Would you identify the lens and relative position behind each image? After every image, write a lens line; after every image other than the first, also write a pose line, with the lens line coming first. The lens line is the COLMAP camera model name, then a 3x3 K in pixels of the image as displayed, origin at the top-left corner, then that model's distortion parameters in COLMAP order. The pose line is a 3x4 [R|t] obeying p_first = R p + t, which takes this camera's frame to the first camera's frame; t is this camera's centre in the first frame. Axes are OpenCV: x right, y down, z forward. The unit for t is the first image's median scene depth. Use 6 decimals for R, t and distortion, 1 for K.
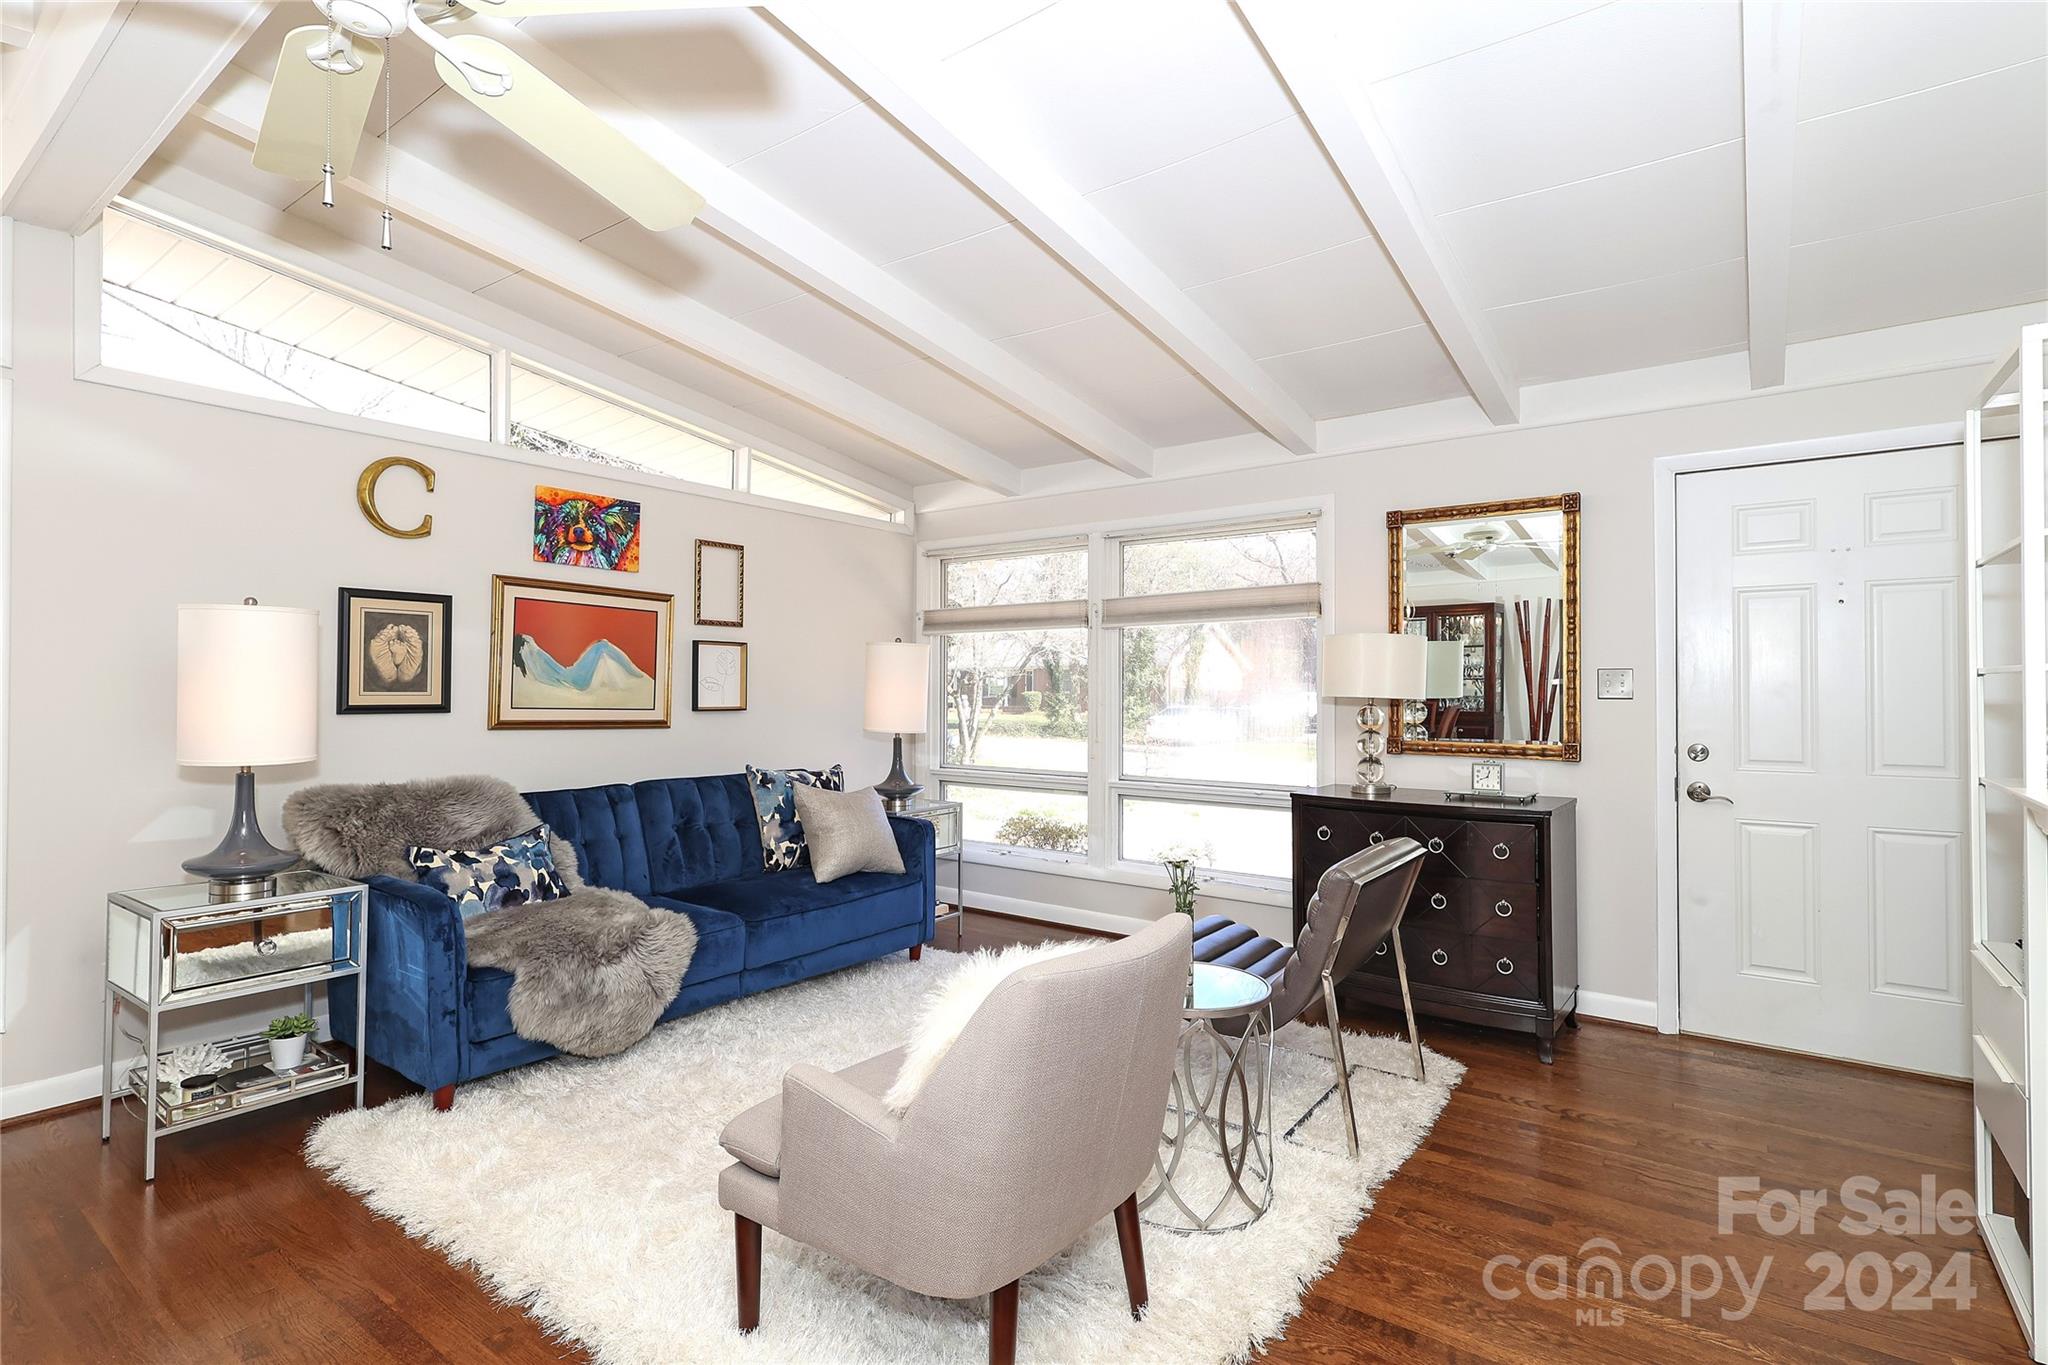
lens RADIAL K [[971.4, 0, 1021.2], [0, 971.4, 669.3], [0, 0, 1]] dist [0.001921, 0.000337]
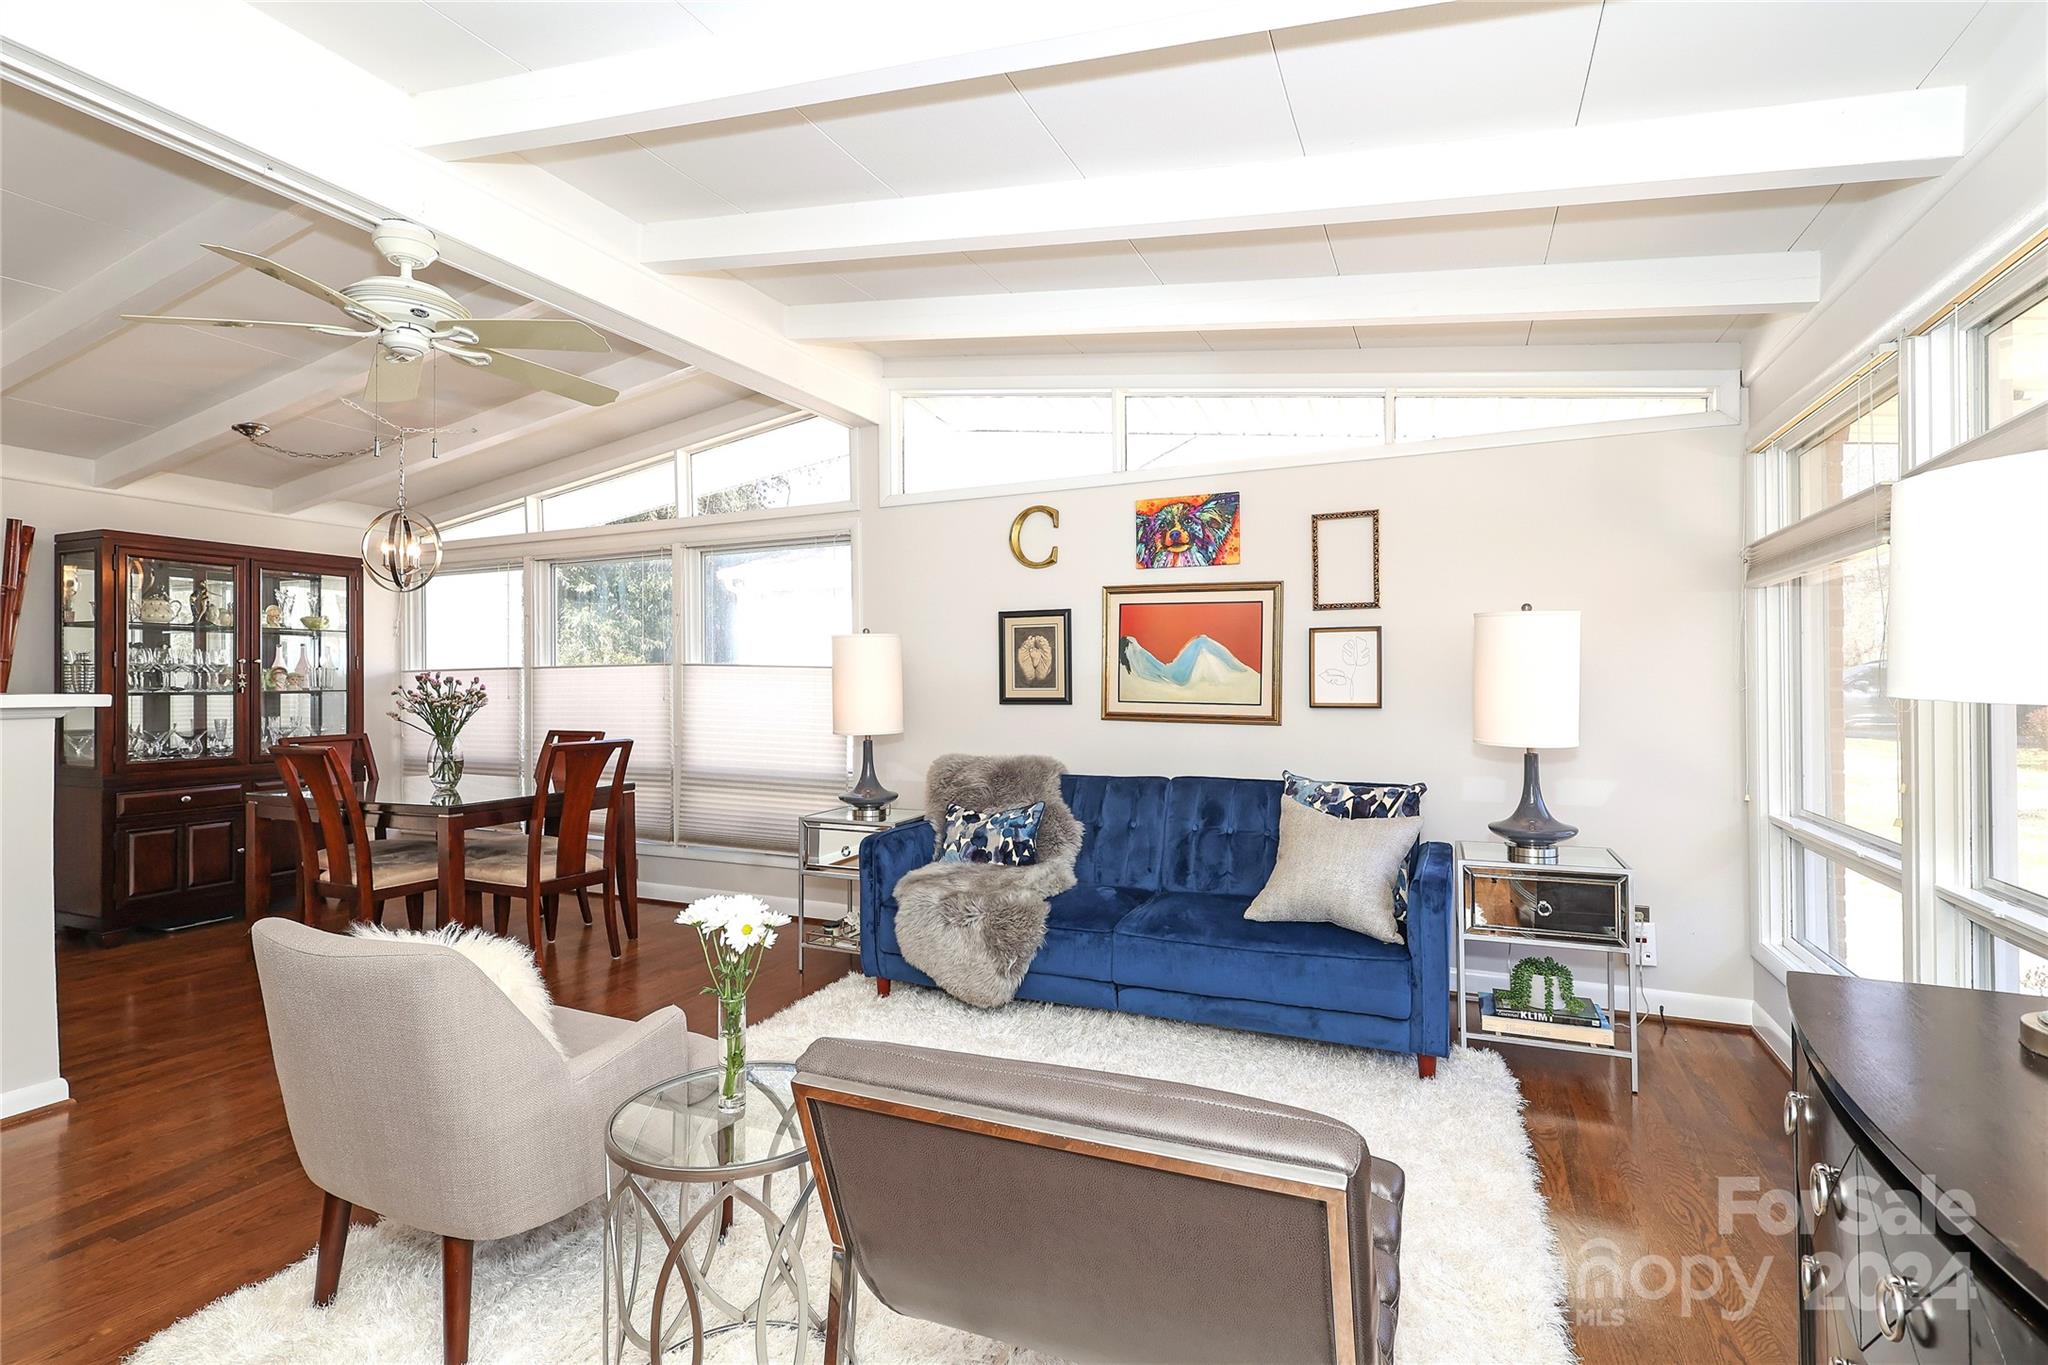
lens RADIAL K [[911.5, 0, 1030.7], [0, 911.5, 691.0], [0, 0, 1]] dist [-0.002493, -0.000052]
pose [[0.236282, 0.001762, -0.971683, 0.470184], [0.028902, 0.999543, 0.008841, 0.014489], [0.971254, -0.030173, 0.236124, 0.614186]]
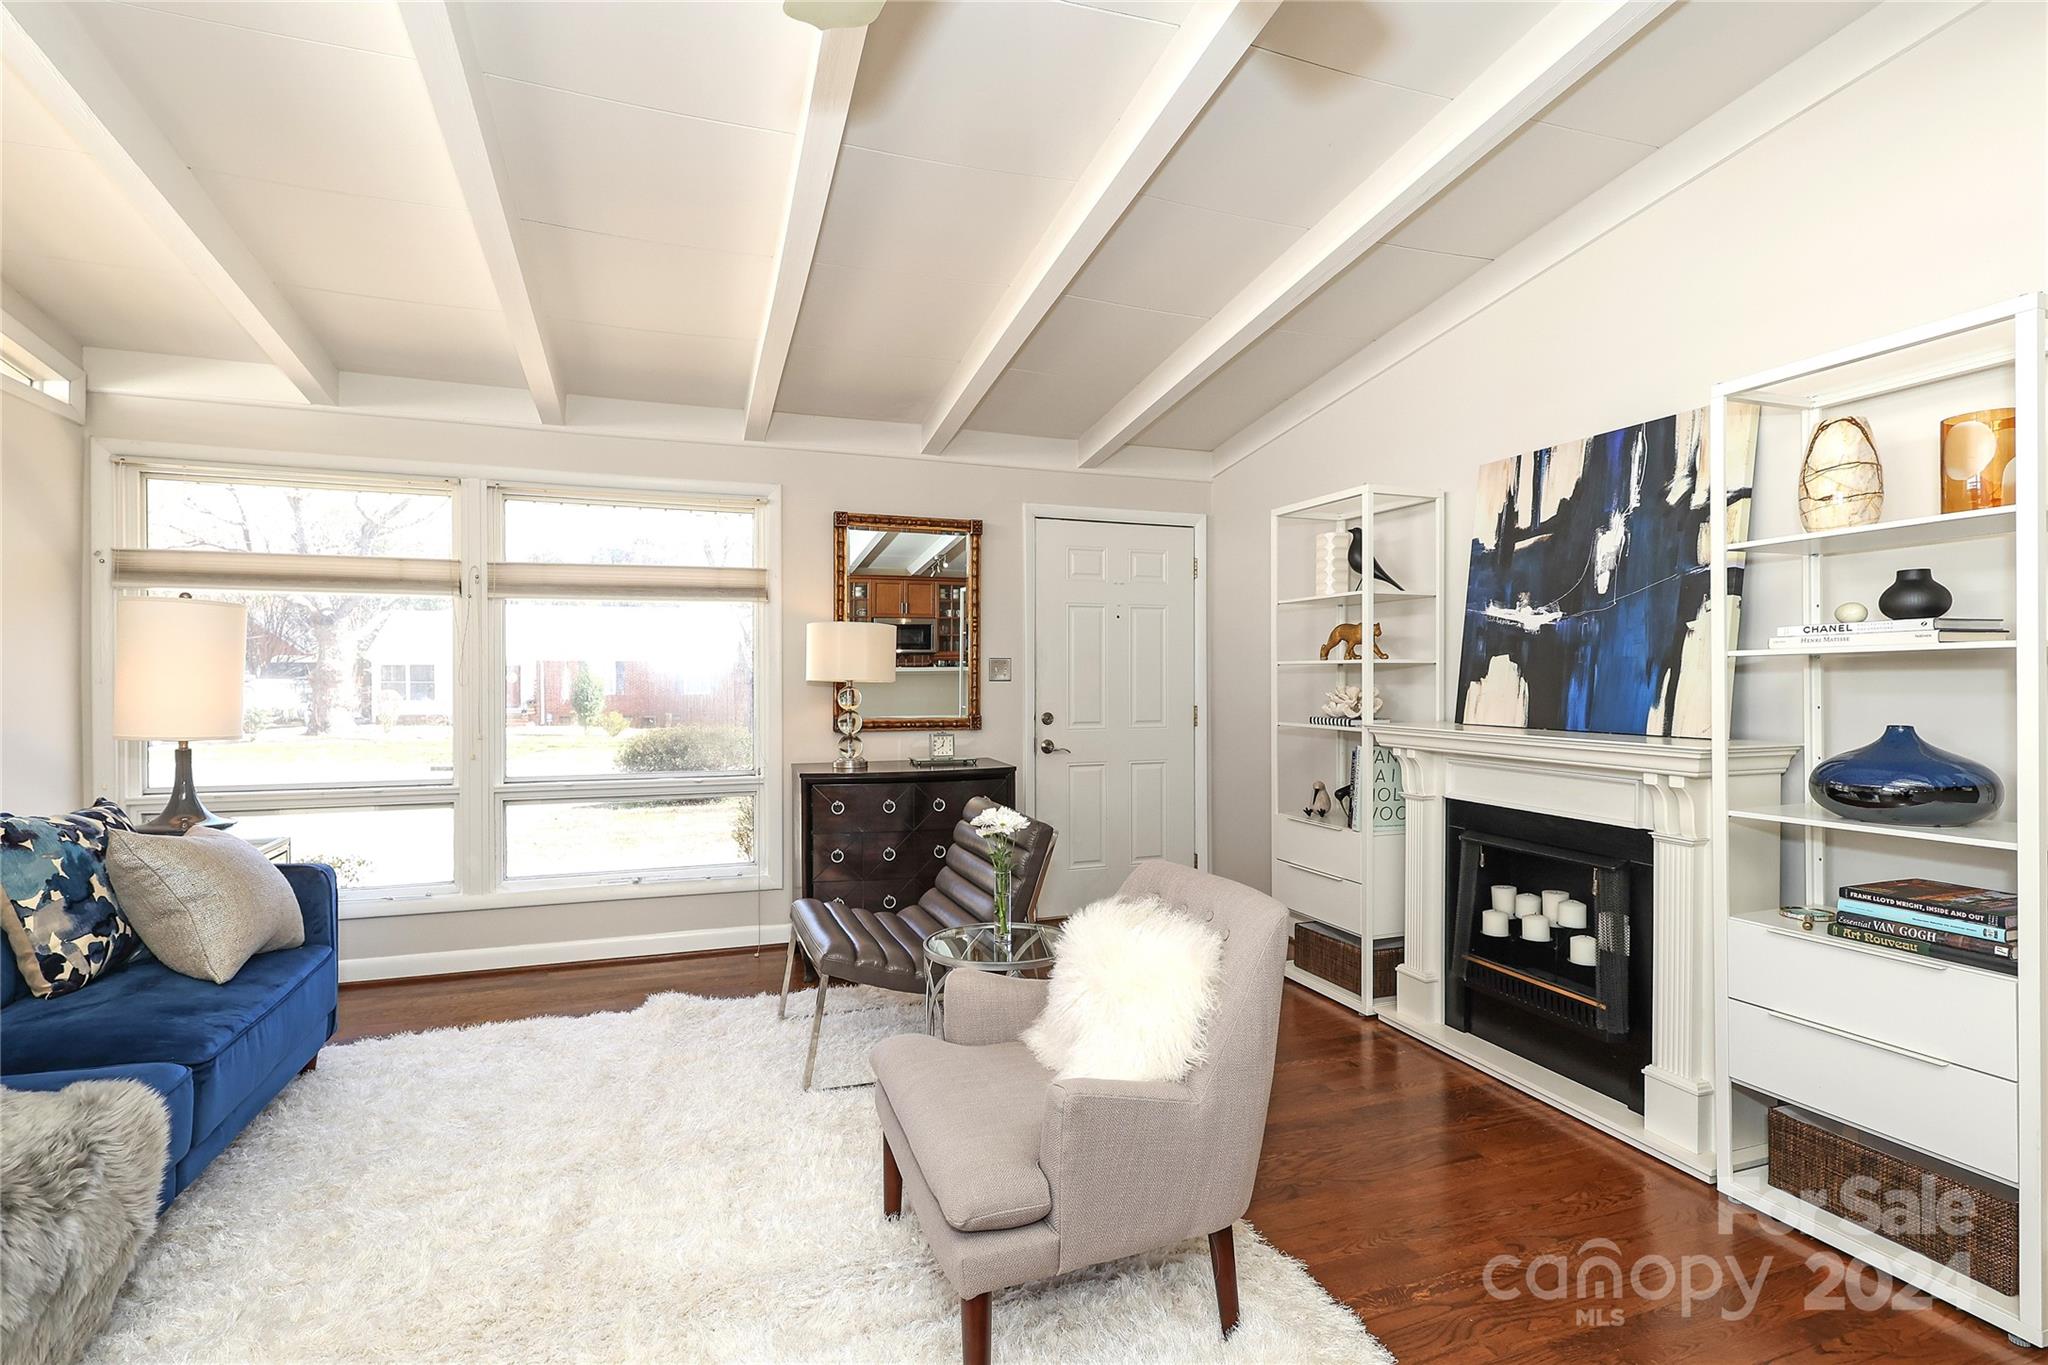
lens RADIAL K [[959.7, 0, 1021.0], [0, 959.7, 685.2], [0, 0, 1]] dist [0.000353, -0.000033]
pose [[0.550883, -0.008199, 0.834542, -0.420877], [-0.016571, 0.999647, 0.020760, 0.007687], [-0.834418, -0.025265, 0.550553, 0.230725]]
